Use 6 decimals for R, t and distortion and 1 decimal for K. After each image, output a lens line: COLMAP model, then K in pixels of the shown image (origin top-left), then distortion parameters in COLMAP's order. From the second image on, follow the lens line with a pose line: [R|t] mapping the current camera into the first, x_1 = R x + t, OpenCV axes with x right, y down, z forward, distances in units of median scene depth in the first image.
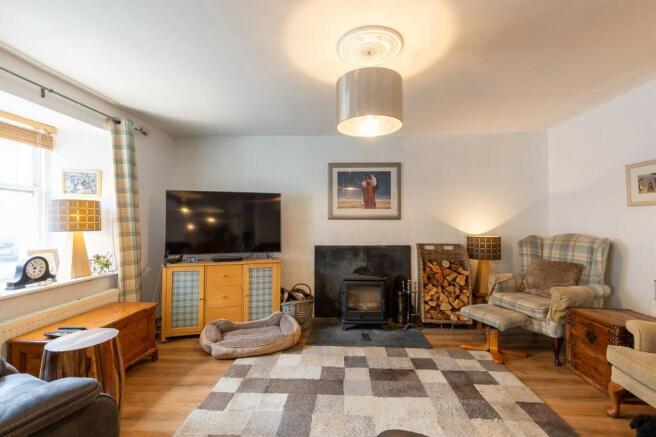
lens RADIAL K [[294.6, 0, 328.2], [0, 294.6, 217.6], [0, 0, 1]] dist [0.002746, 0.001106]
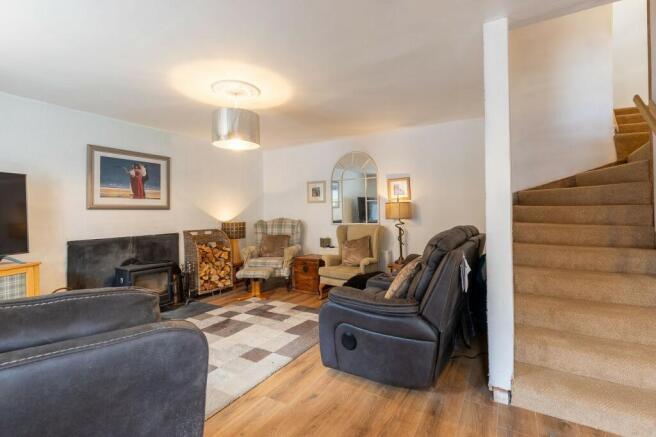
lens RADIAL K [[294.6, 0, 341.6], [0, 294.6, 209.5], [0, 0, 1]] dist [0.002746, 0.001106]
pose [[0.448496, 0.001297, 0.893784, -0.494160], [-0.004915, 0.999987, 0.001016, 0.002017], [-0.893771, -0.004849, 0.448497, -0.059571]]
